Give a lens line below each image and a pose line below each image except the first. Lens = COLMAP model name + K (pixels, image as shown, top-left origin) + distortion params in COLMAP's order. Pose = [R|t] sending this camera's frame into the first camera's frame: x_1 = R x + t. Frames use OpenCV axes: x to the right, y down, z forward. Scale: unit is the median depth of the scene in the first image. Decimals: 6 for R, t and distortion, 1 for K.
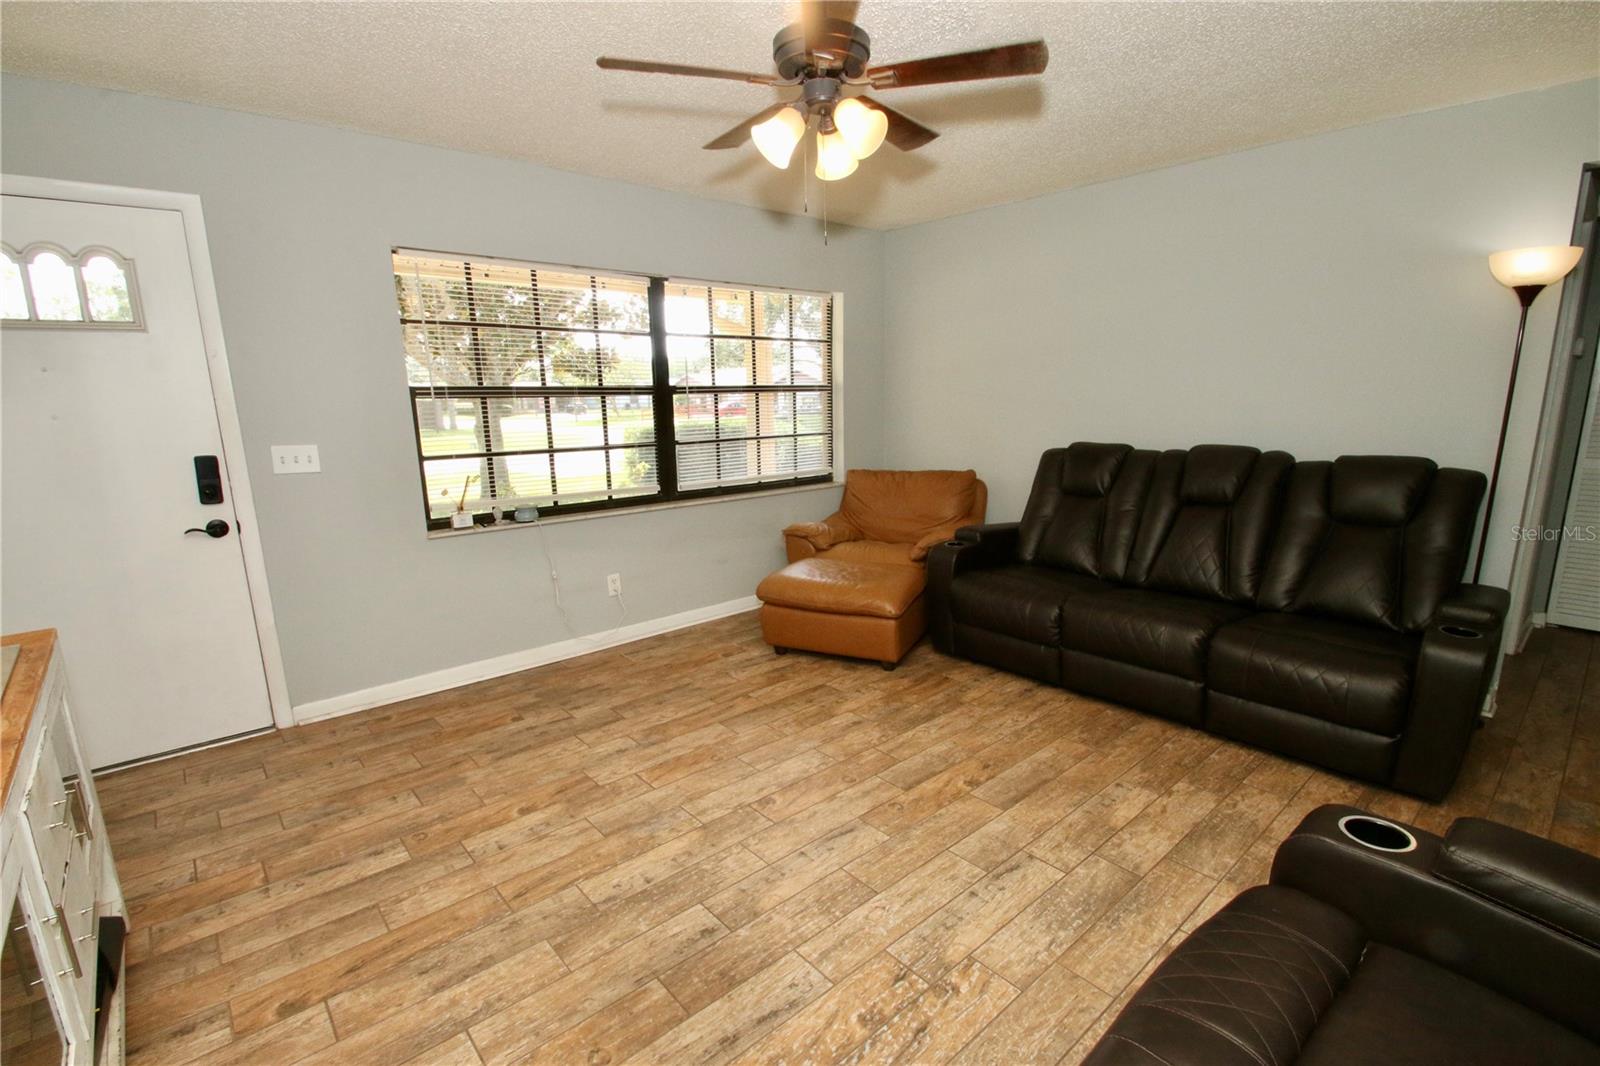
lens RADIAL K [[737.8, 0, 815.6], [0, 737.8, 535.7], [0, 0, 1]] dist [-0.003879, -0.001038]
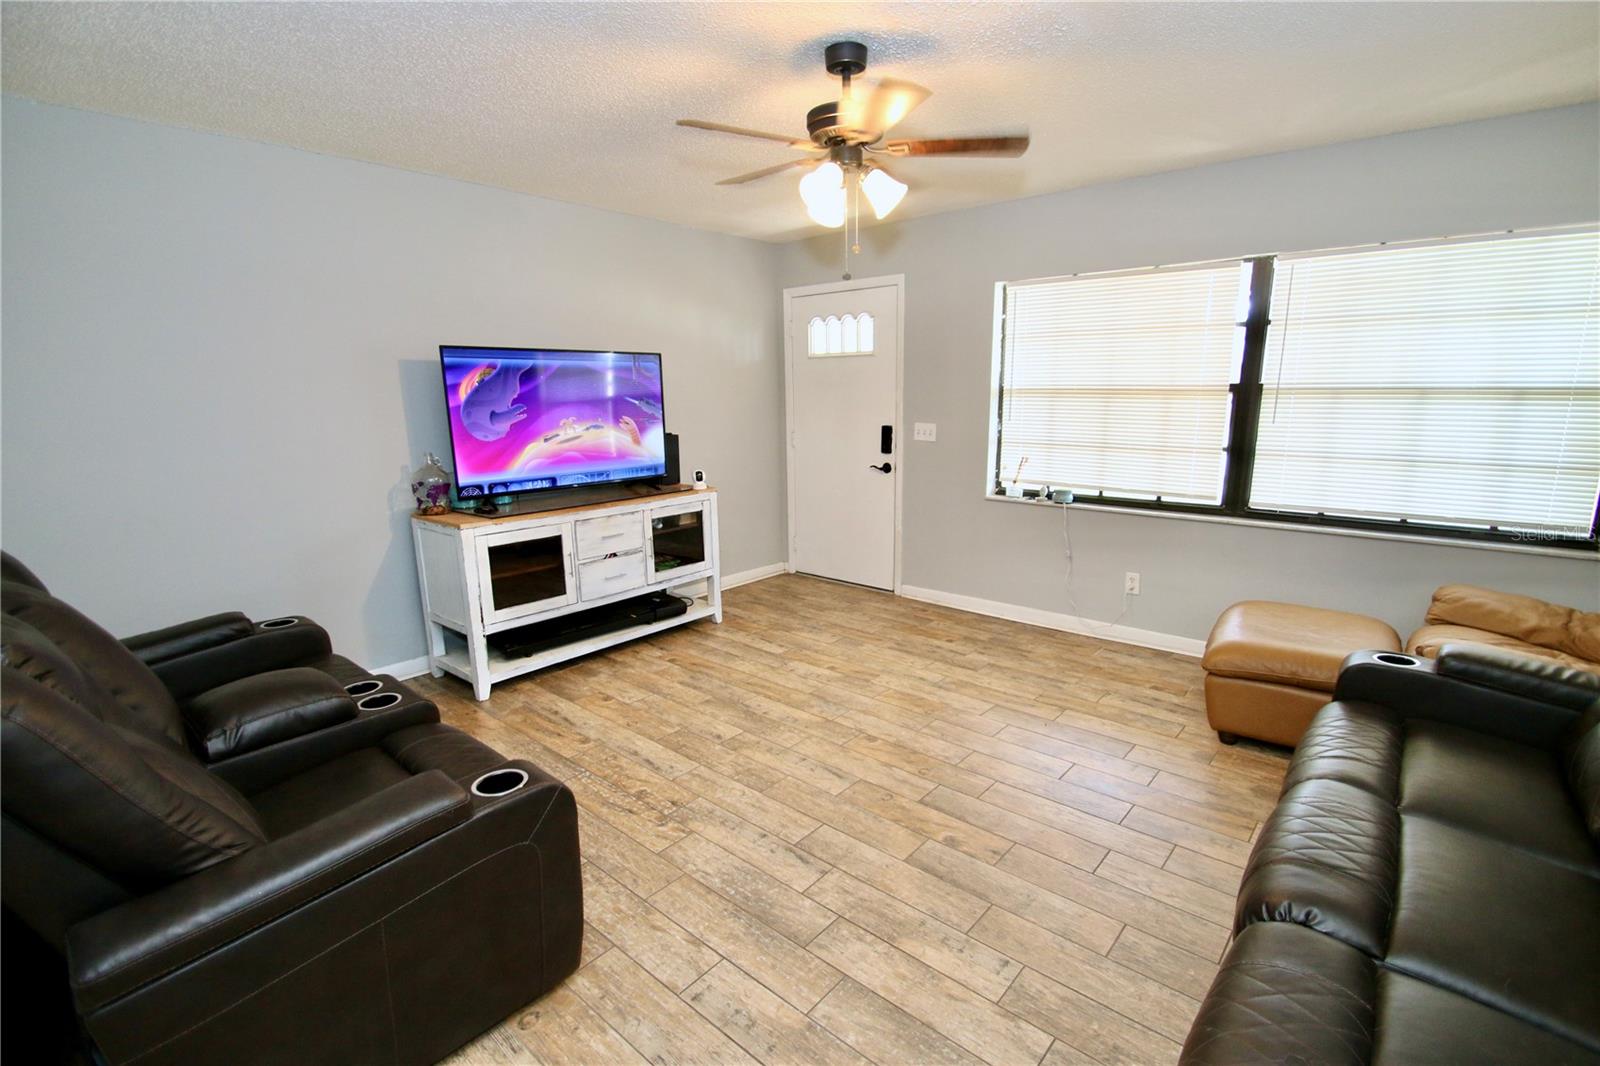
lens RADIAL K [[737.8, 0, 815.7], [0, 737.8, 541.1], [0, 0, 1]] dist [-0.003879, -0.001038]
pose [[0.139310, 0.215465, -0.966523, 0.911446], [-0.181083, 0.965126, 0.189053, -0.147201], [0.973551, 0.148684, 0.173469, 0.584237]]
